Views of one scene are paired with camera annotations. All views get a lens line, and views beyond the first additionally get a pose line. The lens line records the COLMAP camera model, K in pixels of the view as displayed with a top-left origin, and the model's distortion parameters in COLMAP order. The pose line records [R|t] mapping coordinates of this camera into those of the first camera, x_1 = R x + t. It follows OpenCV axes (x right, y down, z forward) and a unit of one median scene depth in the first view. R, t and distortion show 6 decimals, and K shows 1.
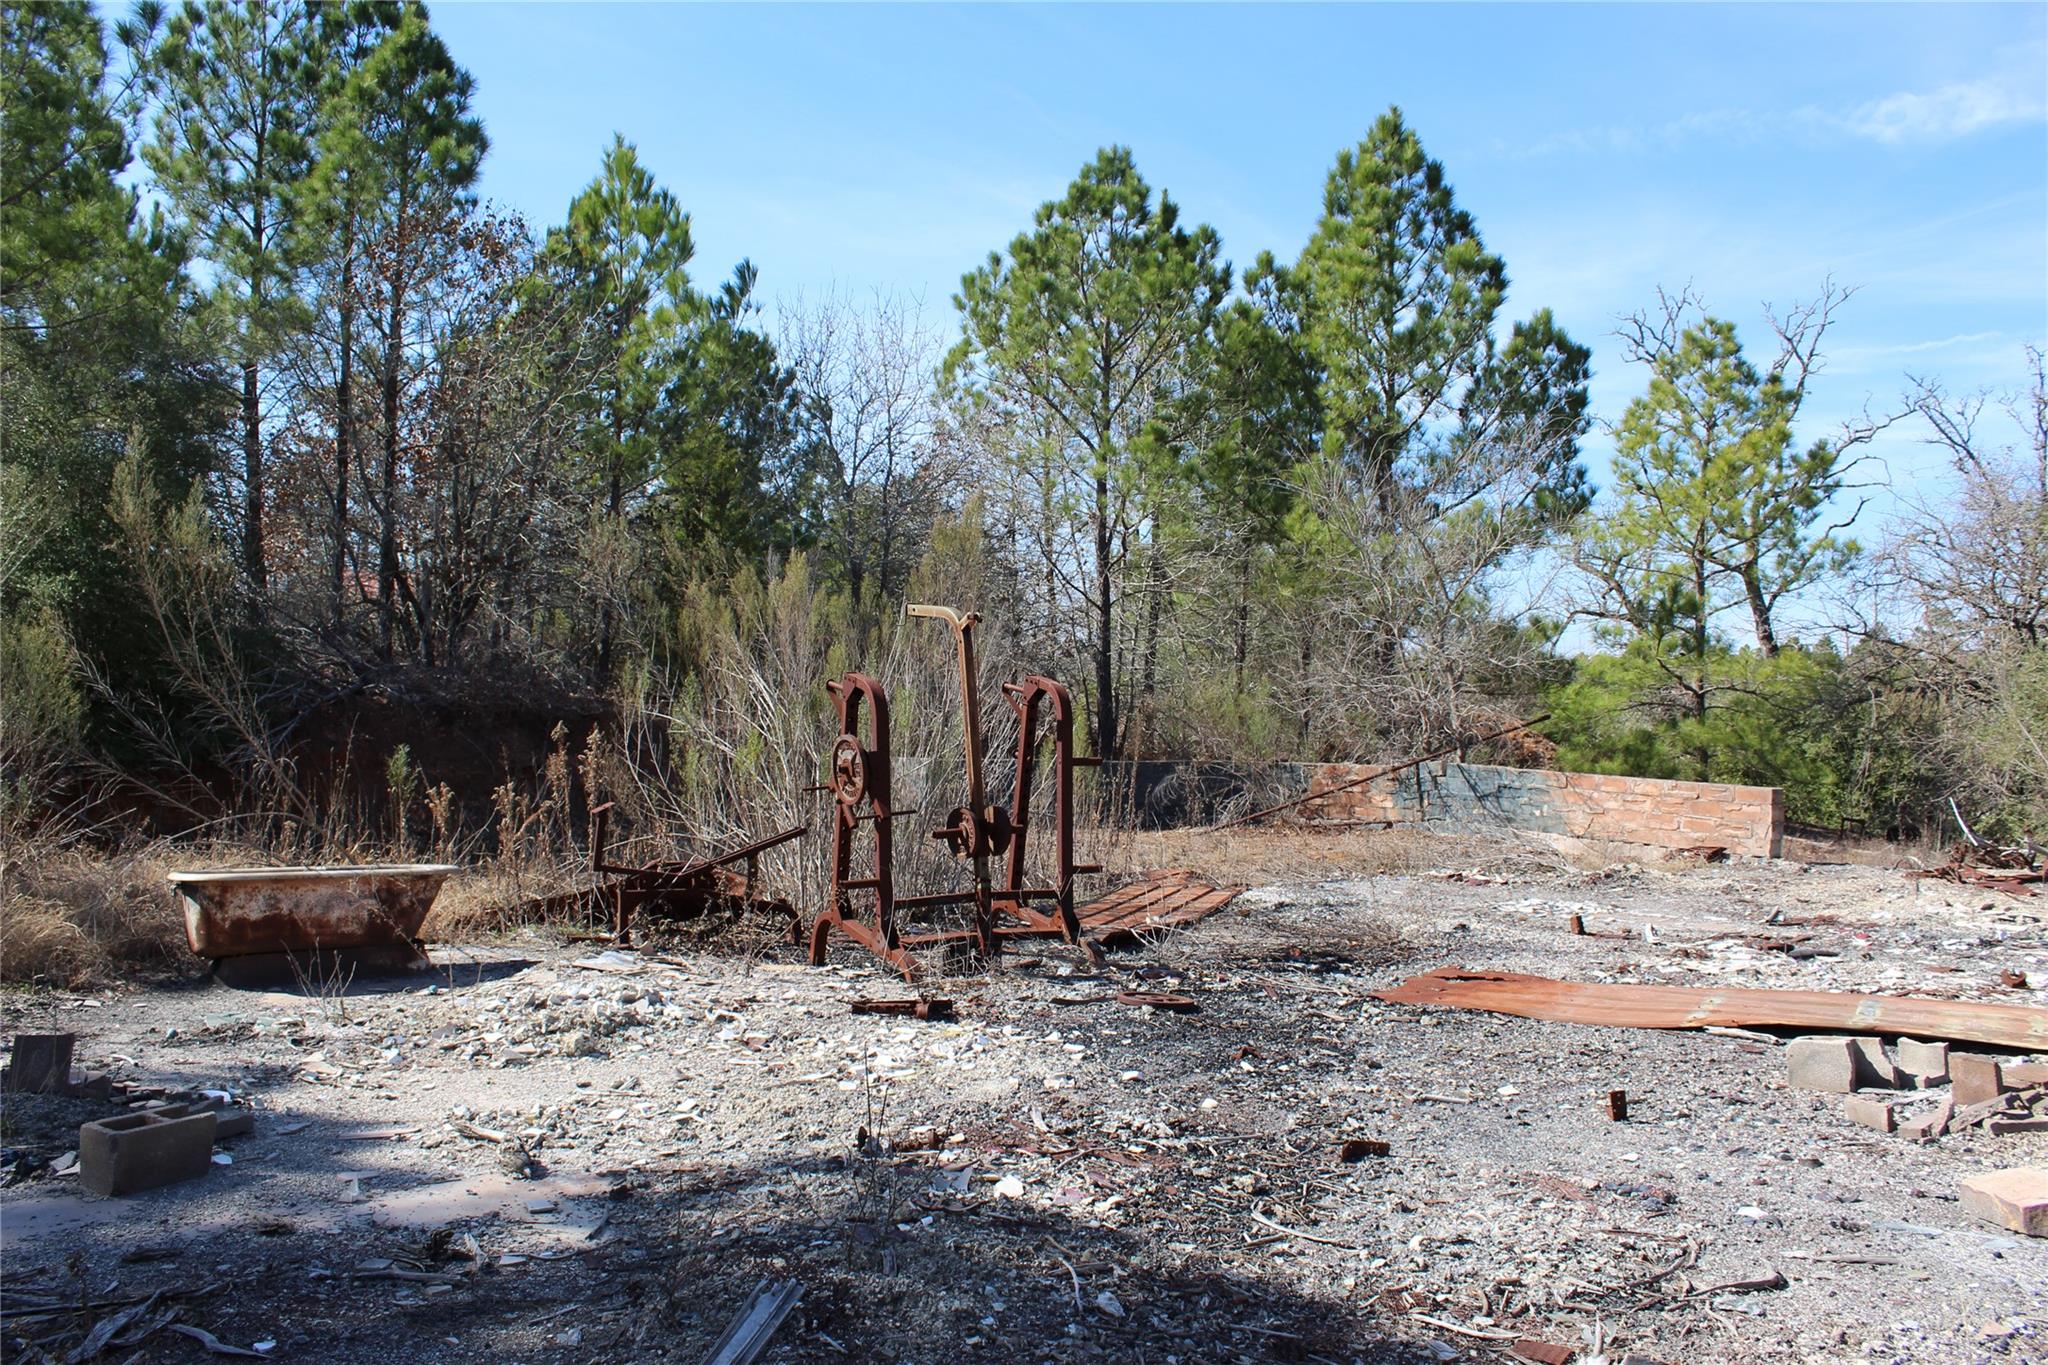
lens RADIAL K [[1717.1, 0, 1024.0], [0, 1717.1, 682.5], [0, 0, 1]] dist [-0.183332, 0.167537]
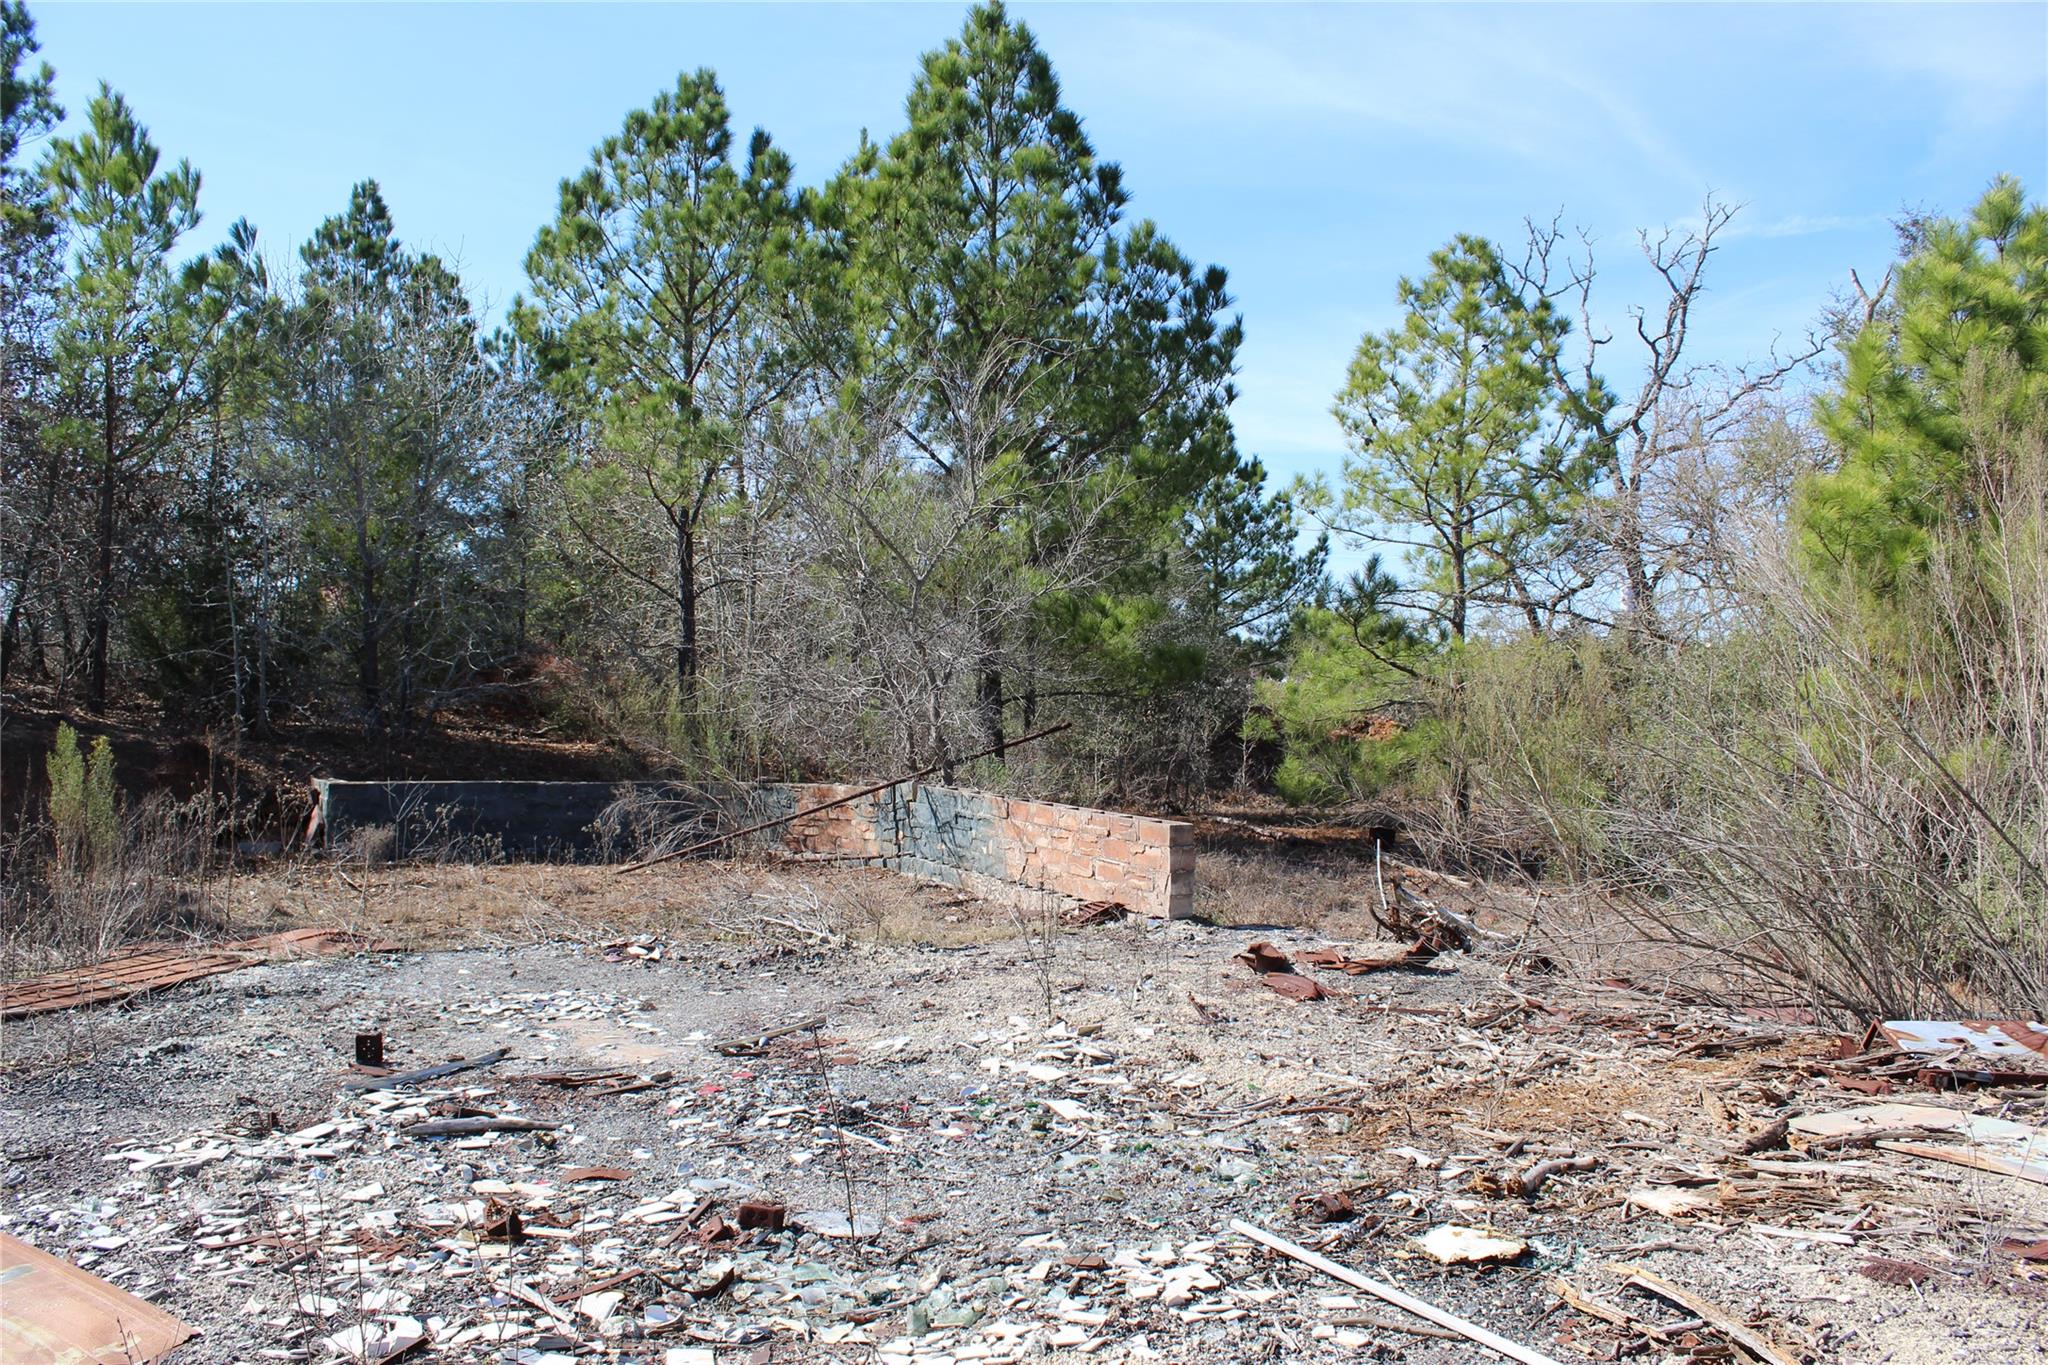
lens RADIAL K [[1704.5, 0, 1041.4], [0, 1704.5, 685.6], [0, 0, 1]] dist [-0.168662, 0.145596]
pose [[0.994377, -0.012038, -0.105212, 0.347632], [0.011690, 0.999924, -0.003918, 0.004437], [0.105251, 0.002666, 0.994442, 0.191541]]
